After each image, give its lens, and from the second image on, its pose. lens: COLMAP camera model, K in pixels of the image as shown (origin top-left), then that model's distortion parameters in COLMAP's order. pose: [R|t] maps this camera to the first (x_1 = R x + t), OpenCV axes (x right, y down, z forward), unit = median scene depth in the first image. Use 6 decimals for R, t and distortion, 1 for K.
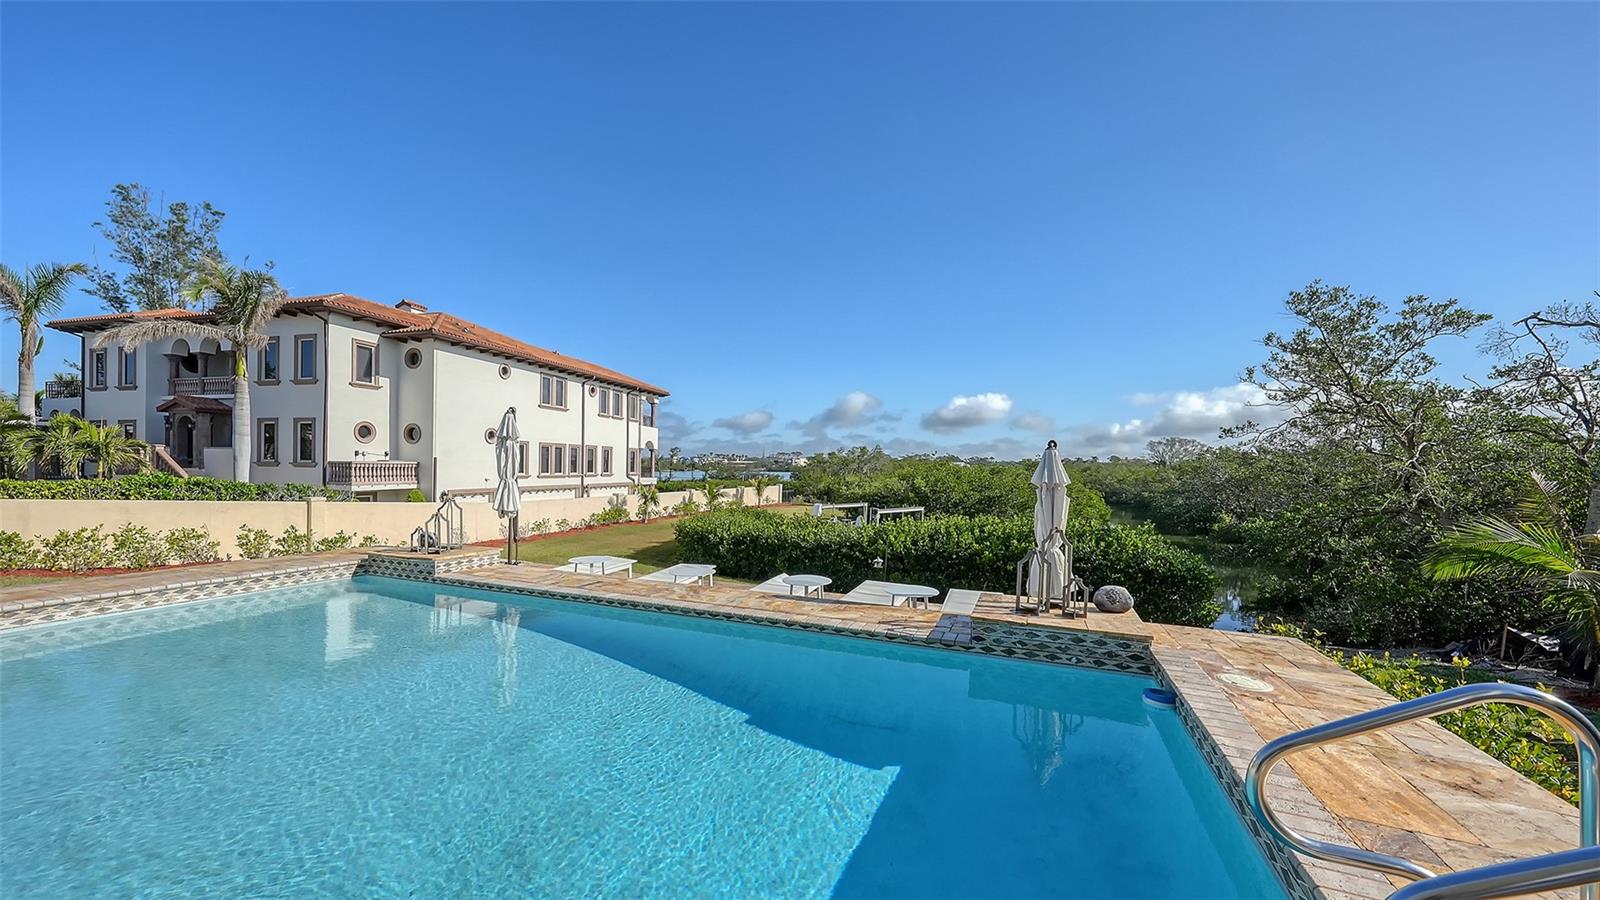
lens RADIAL K [[573.7, 0, 779.1], [0, 573.7, 425.8], [0, 0, 1]] dist [-0.006631, 0.000449]
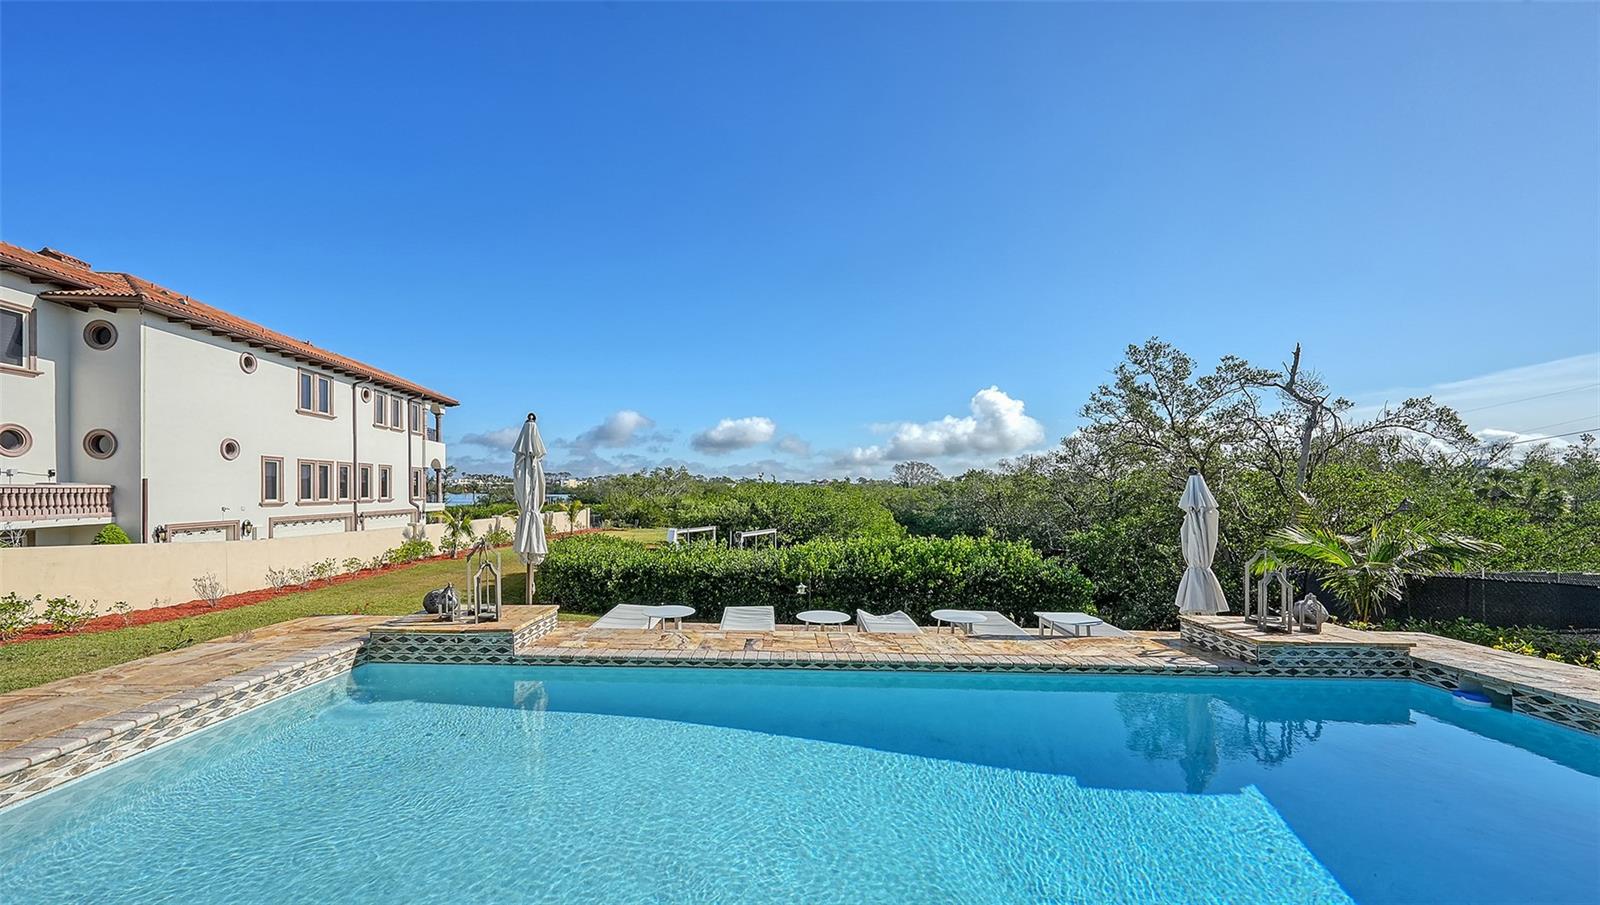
lens RADIAL K [[585.3, 0, 758.1], [0, 585.3, 441.8], [0, 0, 1]] dist [-0.005166, -0.000333]
pose [[0.935440, 0.023228, 0.352723, -0.119048], [-0.020633, 0.999725, -0.011118, 0.001596], [-0.352884, 0.003122, 0.935662, 0.048166]]
